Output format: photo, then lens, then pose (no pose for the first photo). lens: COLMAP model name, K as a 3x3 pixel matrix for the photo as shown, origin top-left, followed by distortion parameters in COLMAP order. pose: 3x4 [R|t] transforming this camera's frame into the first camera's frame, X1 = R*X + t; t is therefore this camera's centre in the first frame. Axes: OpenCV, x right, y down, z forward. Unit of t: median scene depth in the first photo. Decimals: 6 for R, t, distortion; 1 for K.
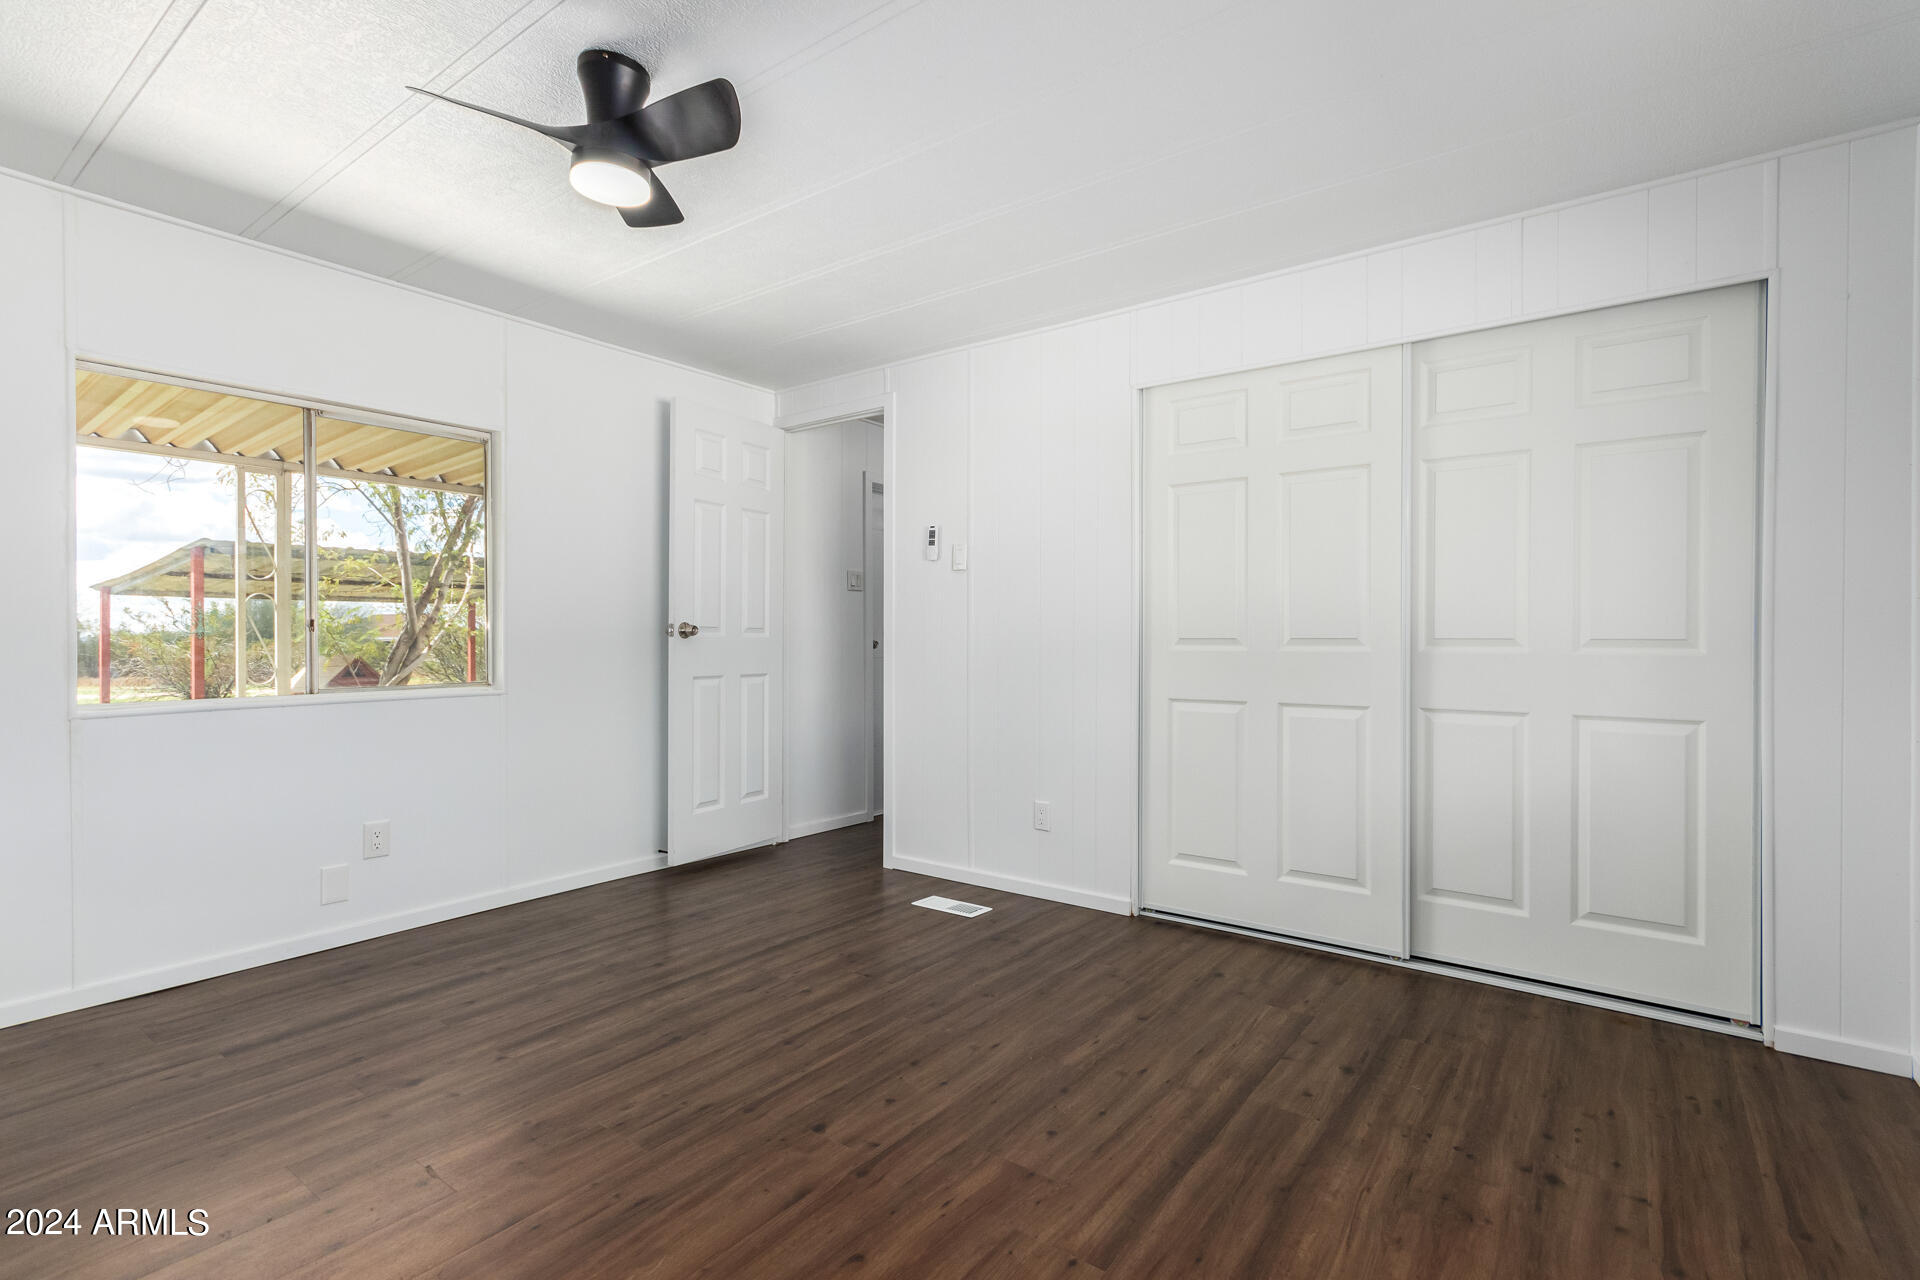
lens RADIAL K [[894.8, 0, 970.2], [0, 894.8, 634.3], [0, 0, 1]] dist [0.002380, 0.002920]
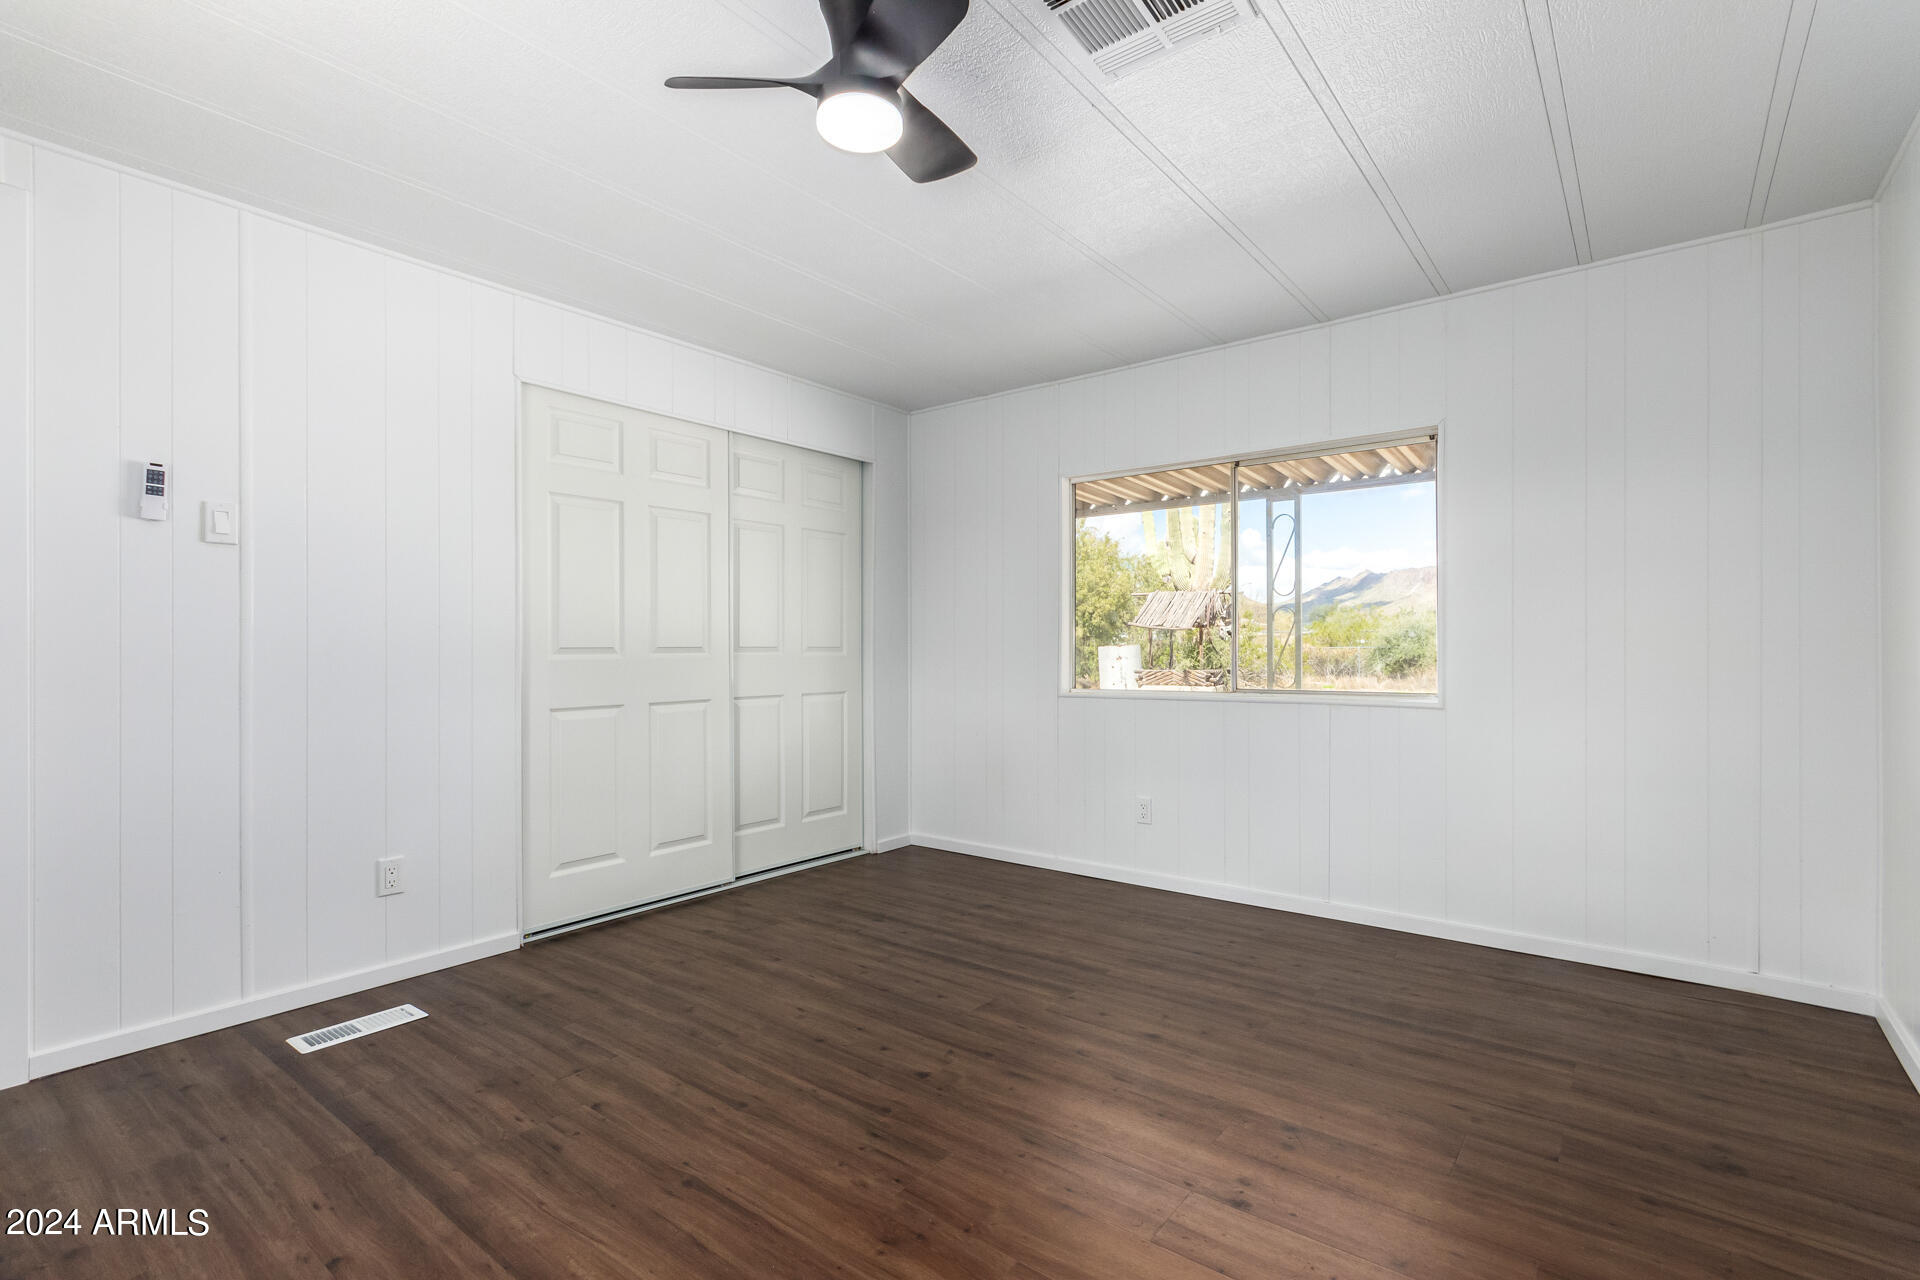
lens RADIAL K [[894.8, 0, 968.5], [0, 894.8, 635.6], [0, 0, 1]] dist [0.002380, 0.002920]
pose [[0.024174, 0.011245, 0.999645, -1.005707], [0.000531, 0.999936, -0.011262, 0.003291], [-0.999708, 0.000803, 0.024166, 0.699789]]
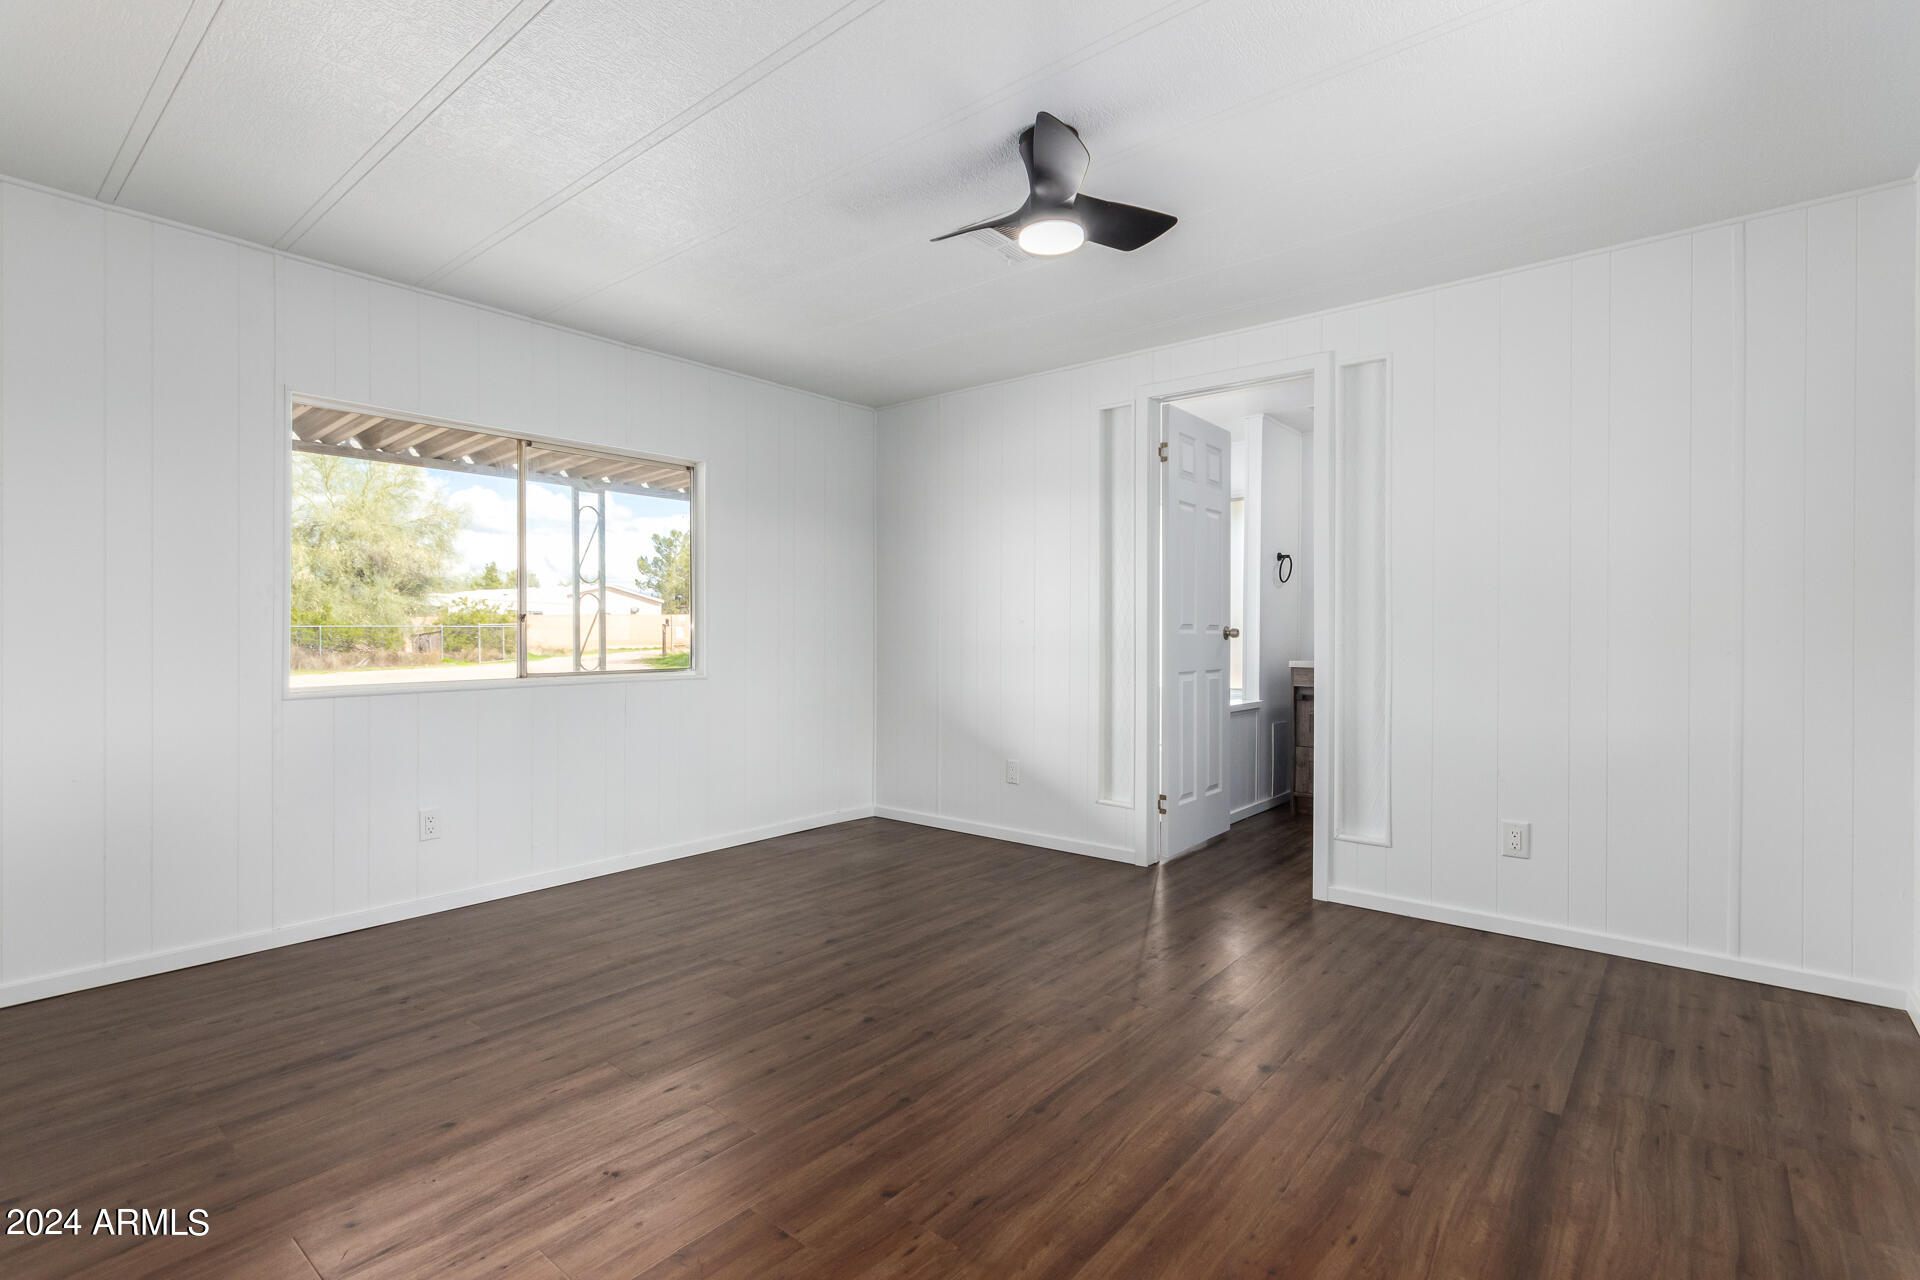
lens RADIAL K [[894.8, 0, 970.4], [0, 894.8, 626.9], [0, 0, 1]] dist [0.002380, 0.002920]
pose [[-0.998545, -0.002454, 0.053871, -0.288051], [-0.002854, 0.999969, -0.007339, 0.008095], [-0.053851, -0.007482, -0.998521, 1.719455]]
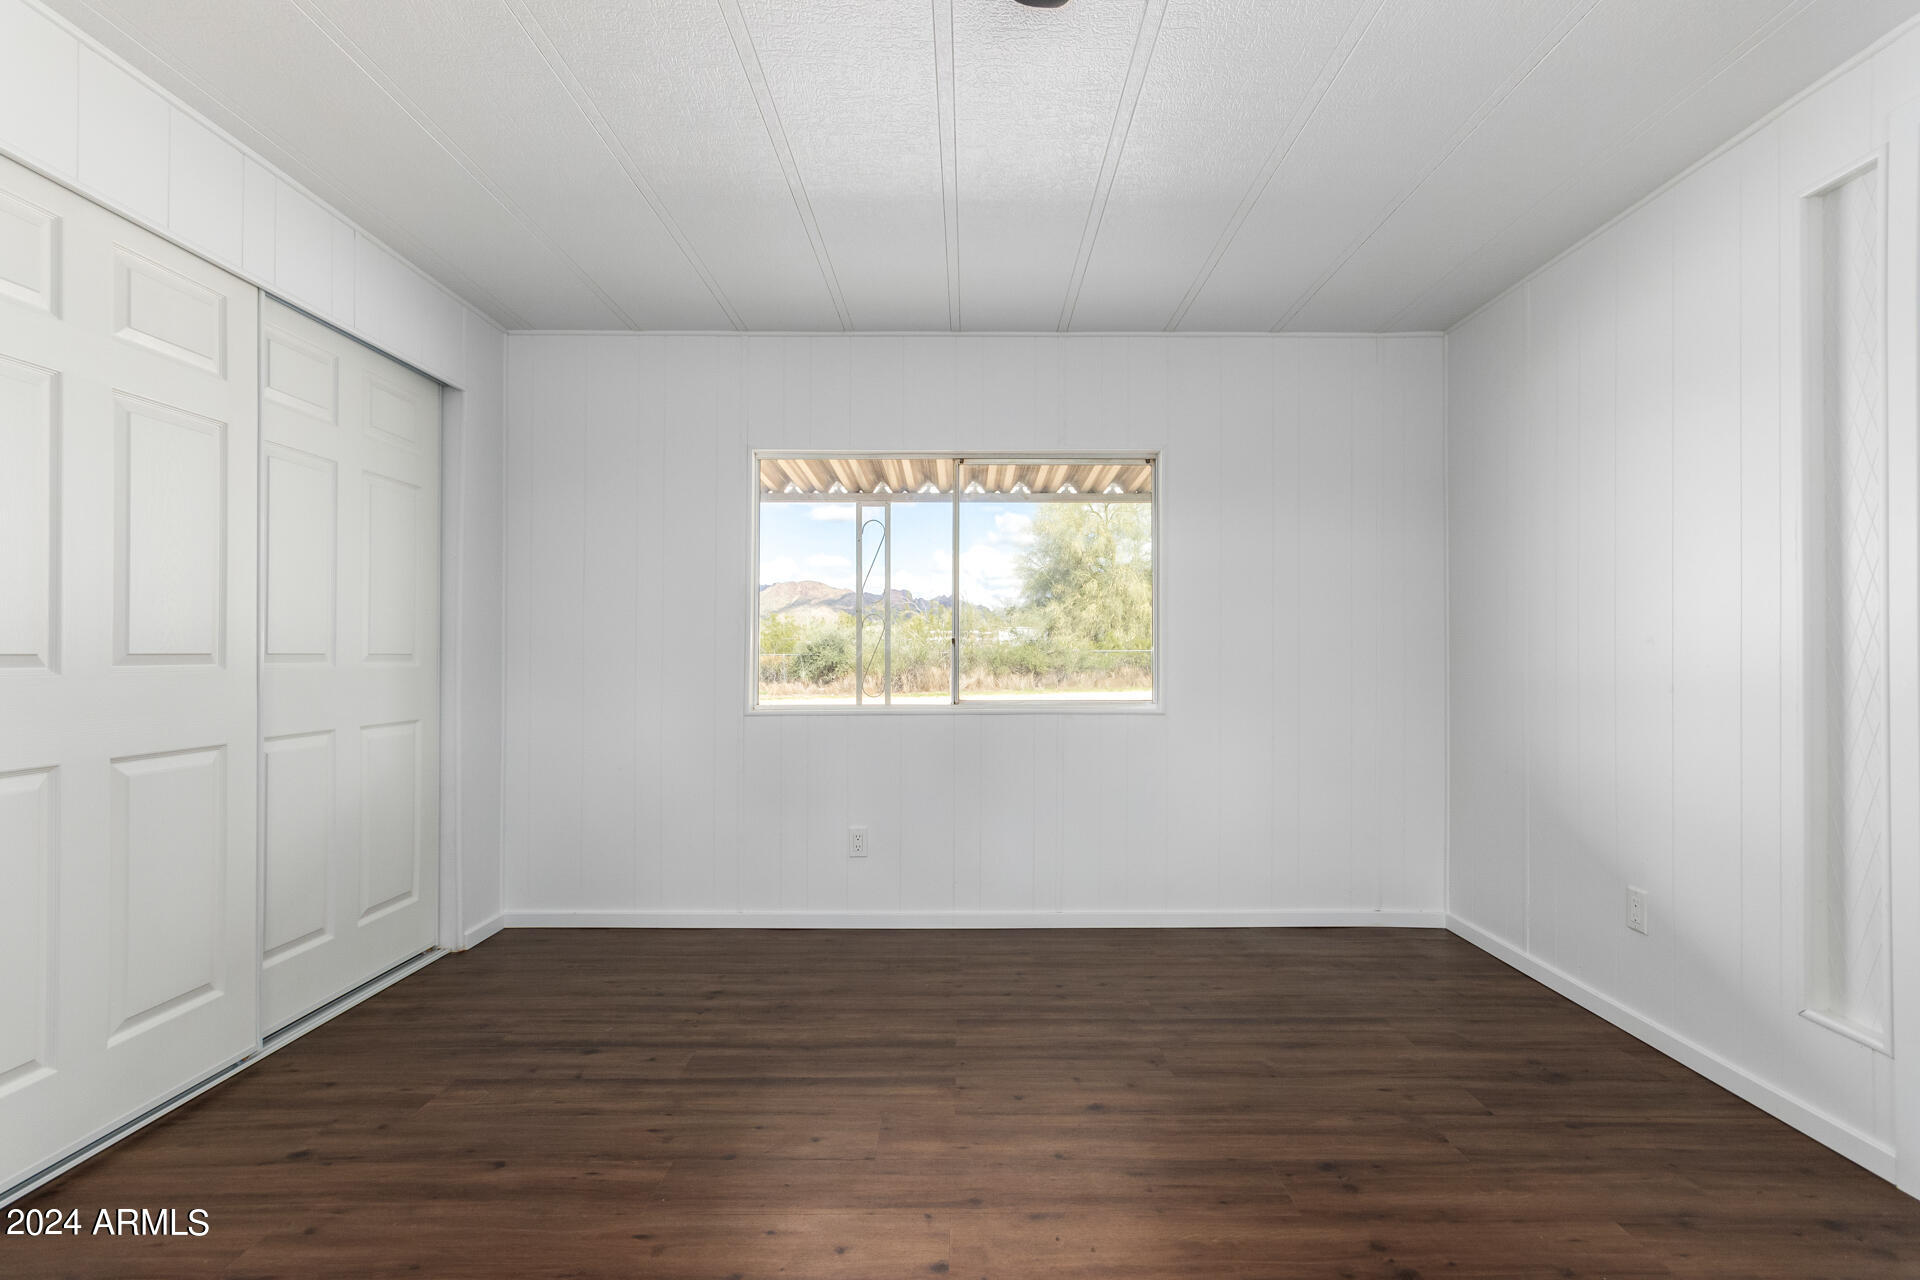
lens RADIAL K [[894.8, 0, 975.5], [0, 894.8, 644.5], [0, 0, 1]] dist [0.002380, 0.002920]
pose [[-0.598608, 0.005487, 0.801023, -0.637365], [-0.004621, 0.999936, -0.010303, 0.001423], [-0.801029, -0.009869, -0.598545, 1.117742]]
